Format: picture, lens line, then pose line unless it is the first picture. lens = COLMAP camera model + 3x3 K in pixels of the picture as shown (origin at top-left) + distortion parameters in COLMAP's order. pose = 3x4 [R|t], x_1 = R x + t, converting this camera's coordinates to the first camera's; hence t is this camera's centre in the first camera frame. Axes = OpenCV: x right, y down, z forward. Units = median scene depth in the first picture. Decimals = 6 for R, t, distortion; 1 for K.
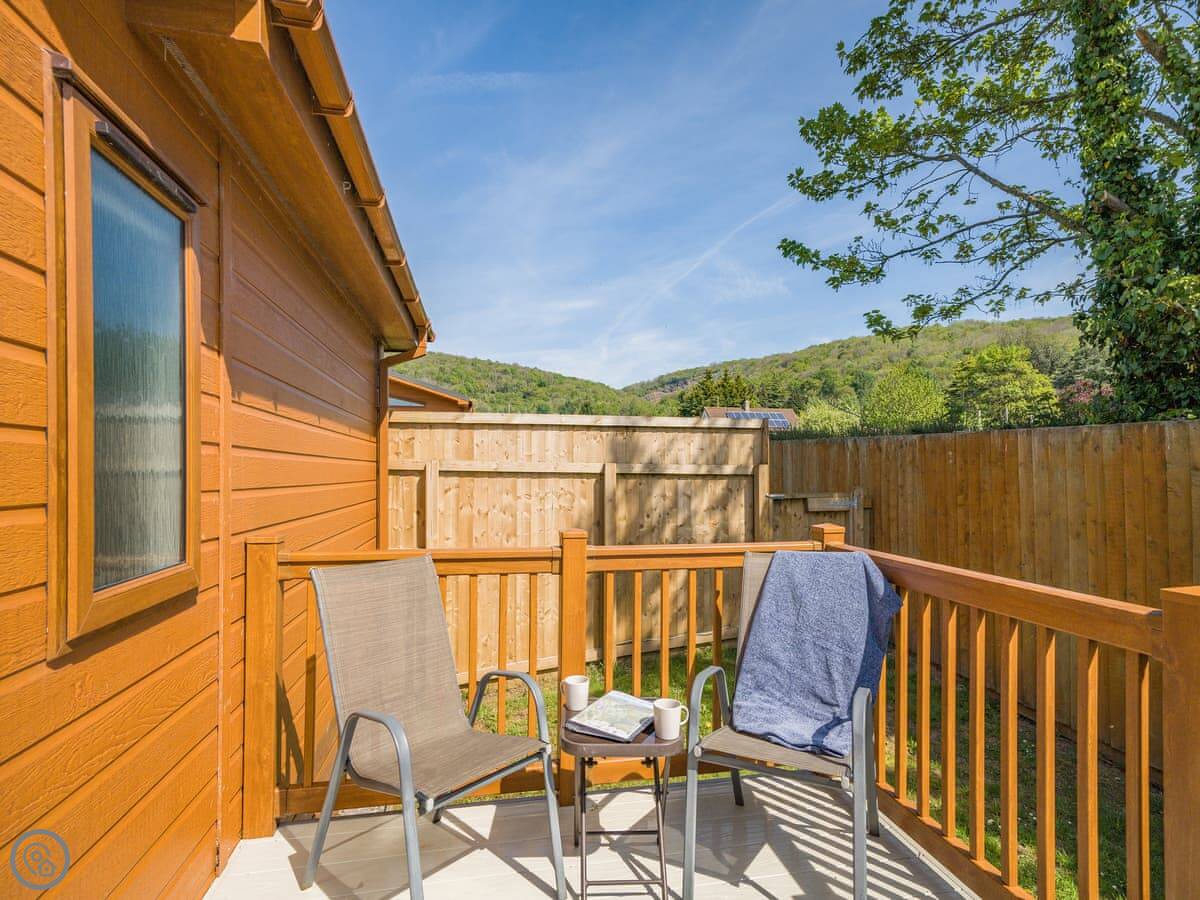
lens RADIAL K [[632.7, 0, 600.1], [0, 632.7, 470.7], [0, 0, 1]] dist [0.000266, 0.000026]
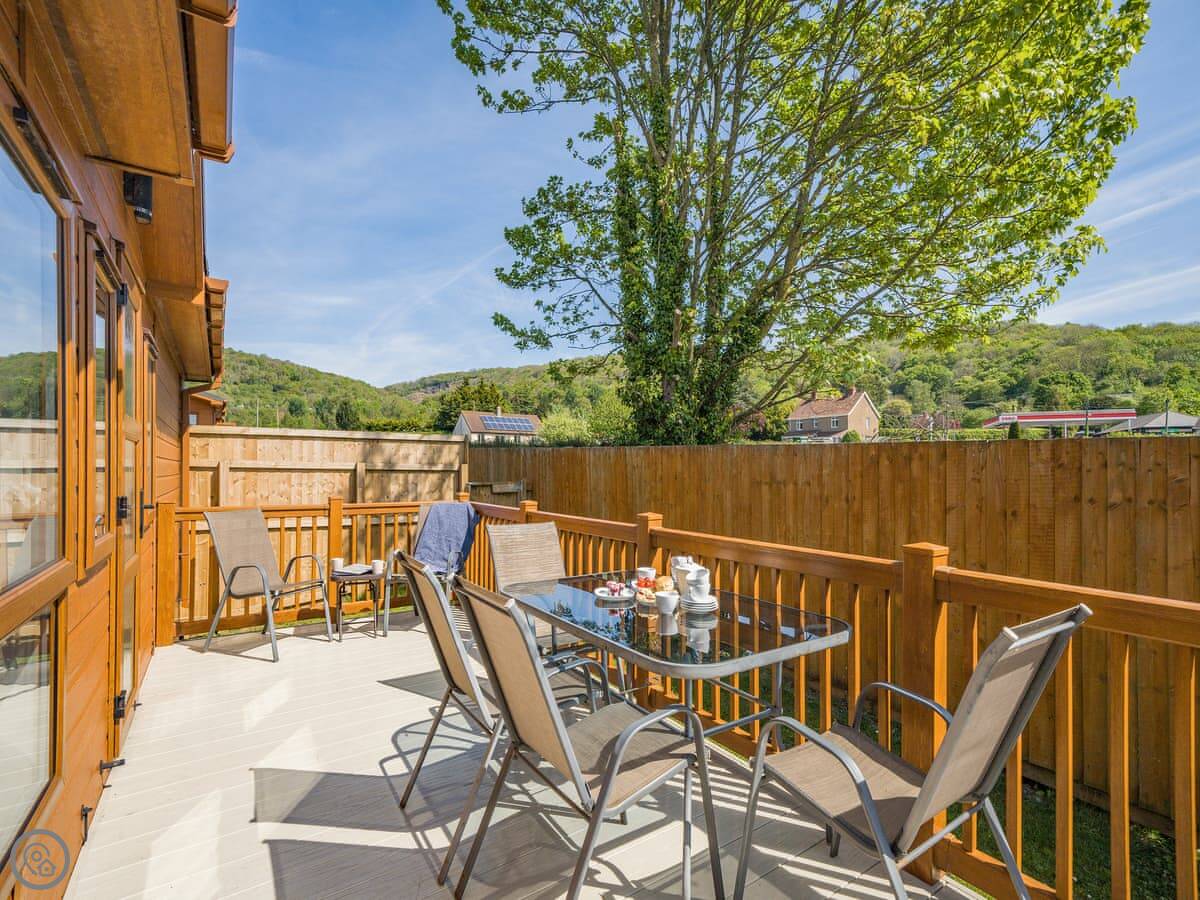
lens RADIAL K [[576.0, 0, 603.0], [0, 576.0, 468.4], [0, 0, 1]] dist [0.009210, -0.000568]
pose [[0.921716, 0.001895, 0.387862, 0.014187], [-0.002397, 0.999997, 0.000813, -0.000757], [-0.387859, -0.001679, 0.921717, -0.488573]]
